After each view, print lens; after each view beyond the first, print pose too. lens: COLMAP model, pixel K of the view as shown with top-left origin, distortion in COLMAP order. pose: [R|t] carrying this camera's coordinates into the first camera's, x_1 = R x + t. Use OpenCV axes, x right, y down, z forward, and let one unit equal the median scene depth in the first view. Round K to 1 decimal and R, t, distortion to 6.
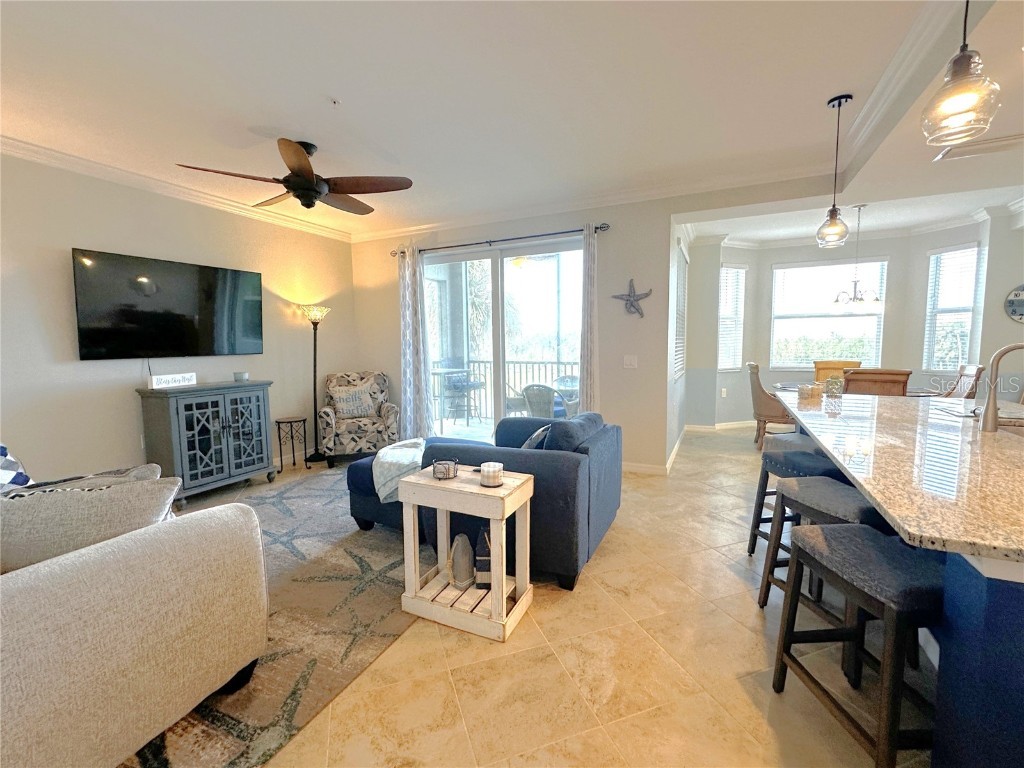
lens RADIAL K [[437.8, 0, 508.2], [0, 437.8, 383.0], [0, 0, 1]] dist [0.000066, -0.000282]
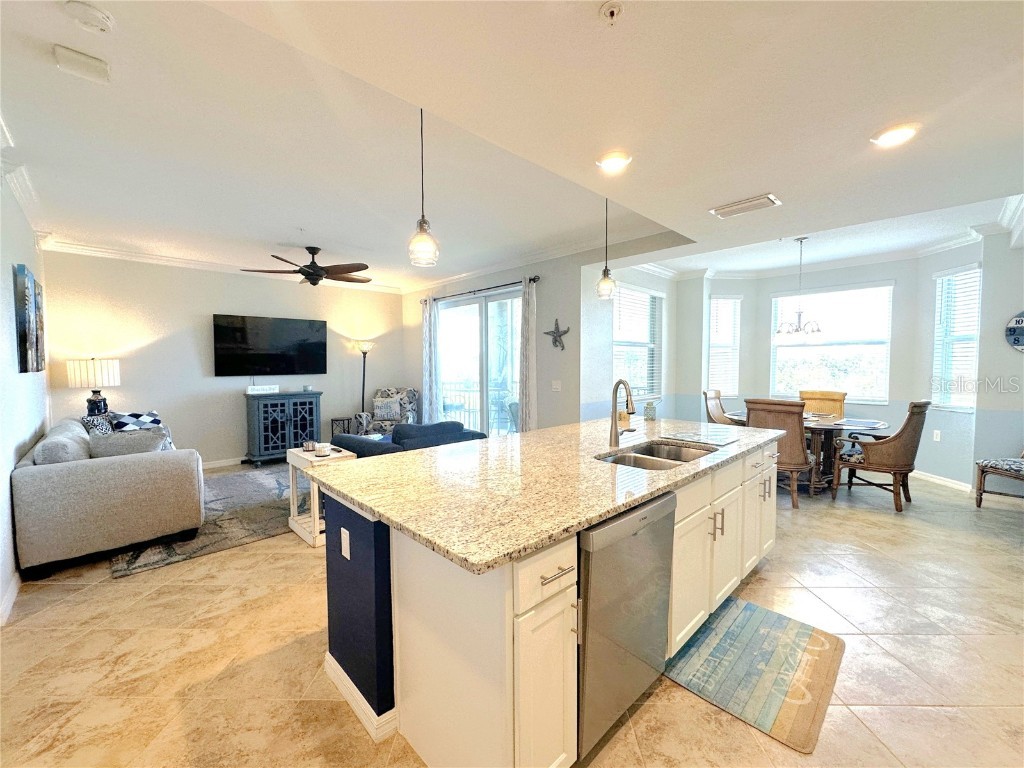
lens RADIAL K [[411.1, 0, 501.6], [0, 411.1, 379.5], [0, 0, 1]] dist [-0.000180, 0.000807]
pose [[0.936794, 0.022842, -0.349136, 0.543199], [-0.040974, 0.998163, -0.044637, -0.009250], [0.347475, 0.056121, 0.936008, -0.125209]]
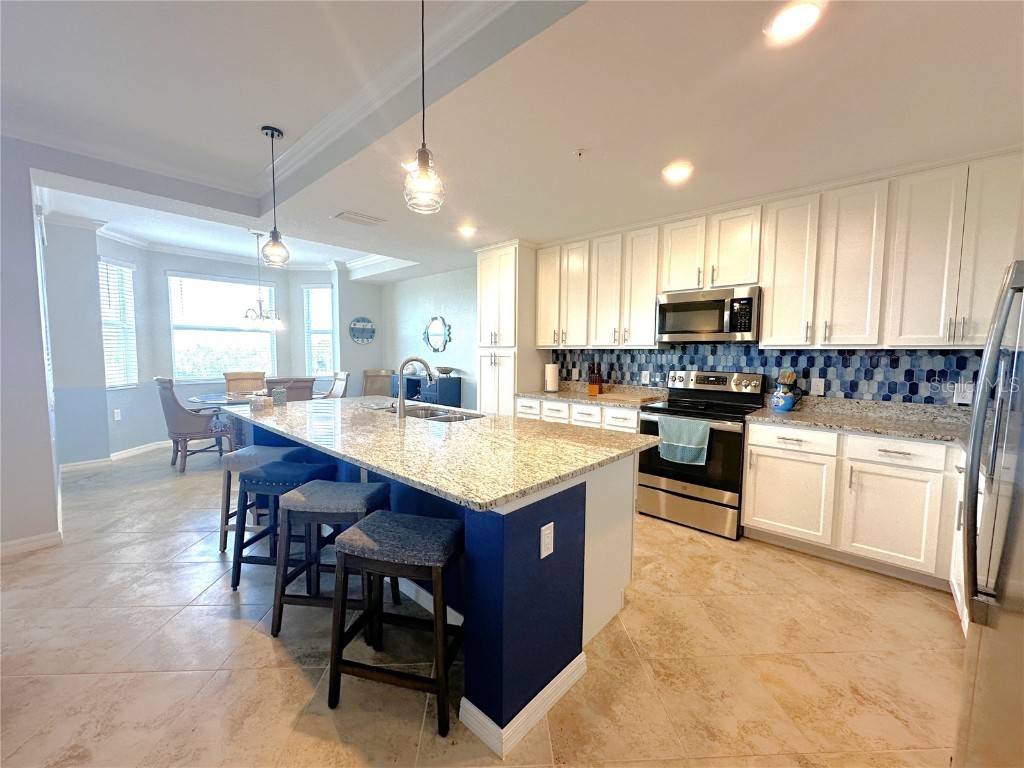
lens RADIAL K [[411.1, 0, 506.5], [0, 411.1, 382.4], [0, 0, 1]] dist [-0.000180, 0.000807]
pose [[0.290704, -0.055063, 0.955227, -0.045801], [0.078013, 0.996383, 0.033693, -0.011440], [-0.953627, 0.064726, 0.293948, 0.114351]]
